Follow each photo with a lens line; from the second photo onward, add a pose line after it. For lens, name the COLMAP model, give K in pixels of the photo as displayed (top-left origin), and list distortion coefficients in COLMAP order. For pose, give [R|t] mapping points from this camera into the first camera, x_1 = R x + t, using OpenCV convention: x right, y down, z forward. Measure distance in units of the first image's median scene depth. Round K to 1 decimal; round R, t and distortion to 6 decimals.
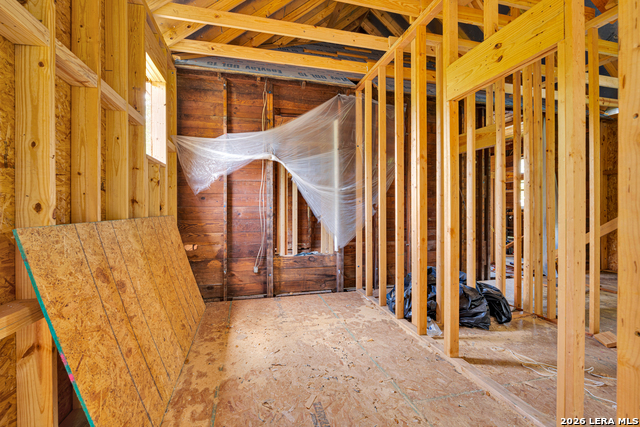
lens RADIAL K [[282.4, 0, 319.0], [0, 282.4, 210.1], [0, 0, 1]] dist [-0.002439, -0.000065]
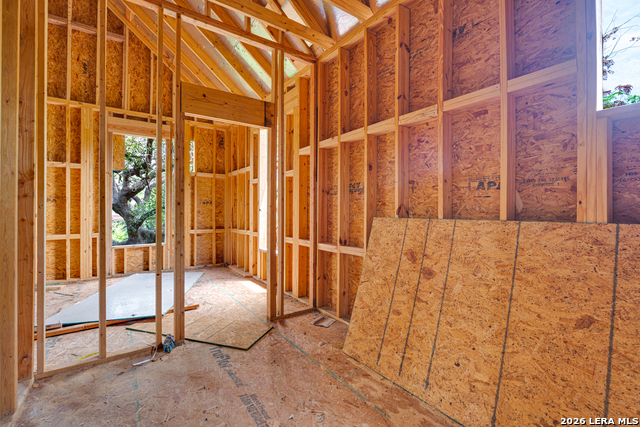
lens RADIAL K [[282.4, 0, 318.6], [0, 282.4, 211.5], [0, 0, 1]] dist [-0.002439, -0.000065]
pose [[-0.933849, -0.003916, -0.357647, 0.058105], [-0.005639, 0.999977, 0.003775, 0.001905], [0.357624, 0.005542, -0.933849, 0.692756]]
